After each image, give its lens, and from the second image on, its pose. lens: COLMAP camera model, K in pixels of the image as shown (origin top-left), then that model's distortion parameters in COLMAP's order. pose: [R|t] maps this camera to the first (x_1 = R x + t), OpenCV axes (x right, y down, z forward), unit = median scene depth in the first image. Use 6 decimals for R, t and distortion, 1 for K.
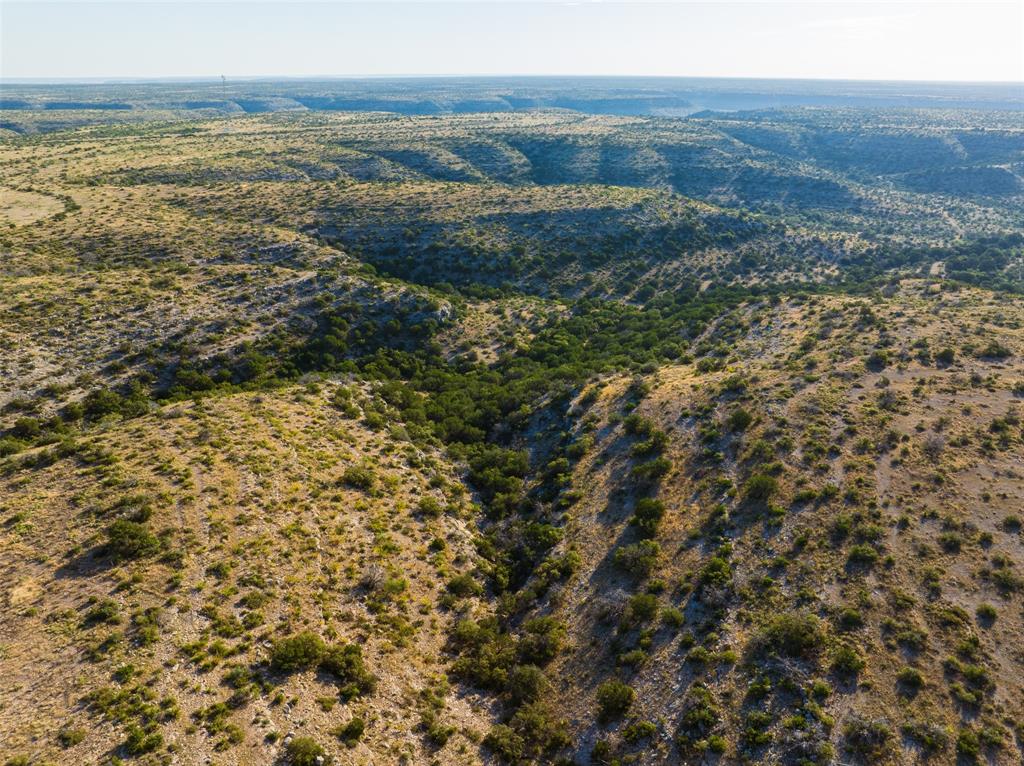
lens RADIAL K [[720.2, 0, 514.1], [0, 720.2, 382.2], [0, 0, 1]] dist [-0.044907, 0.009972]
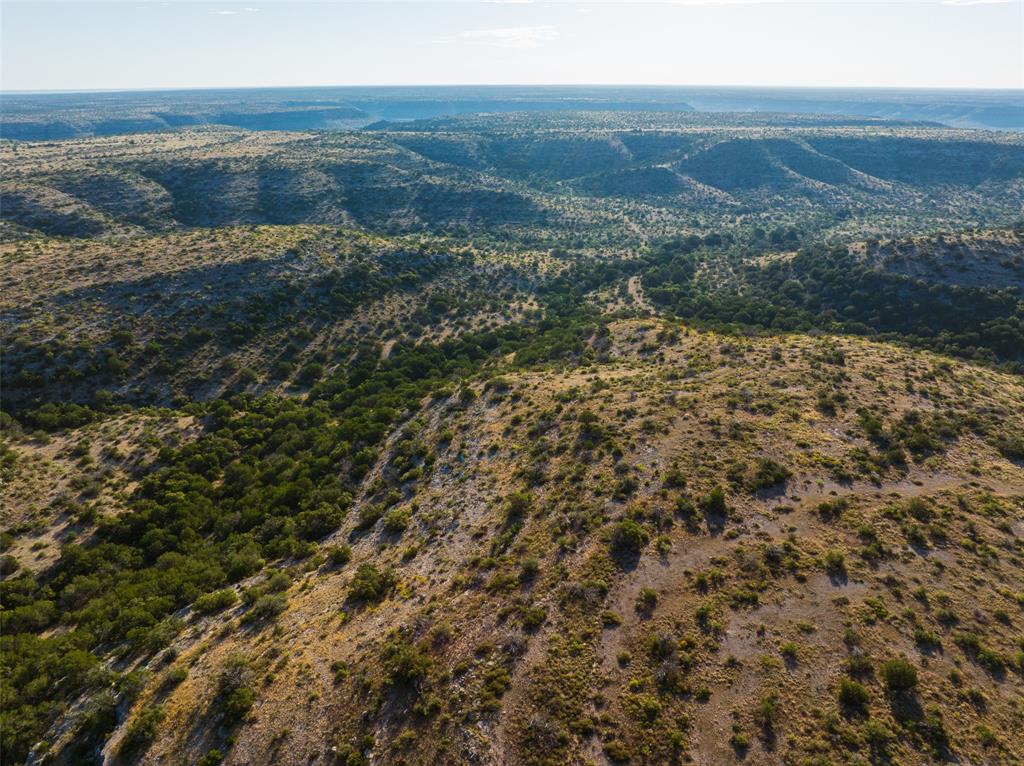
lens RADIAL K [[720.2, 0, 513.2], [0, 720.2, 382.4], [0, 0, 1]] dist [-0.044907, 0.009972]
pose [[0.918123, -0.157784, 0.363530, 0.093644], [0.161867, 0.986622, 0.019420, -0.086564], [-0.361731, 0.041014, 0.931380, 0.196110]]
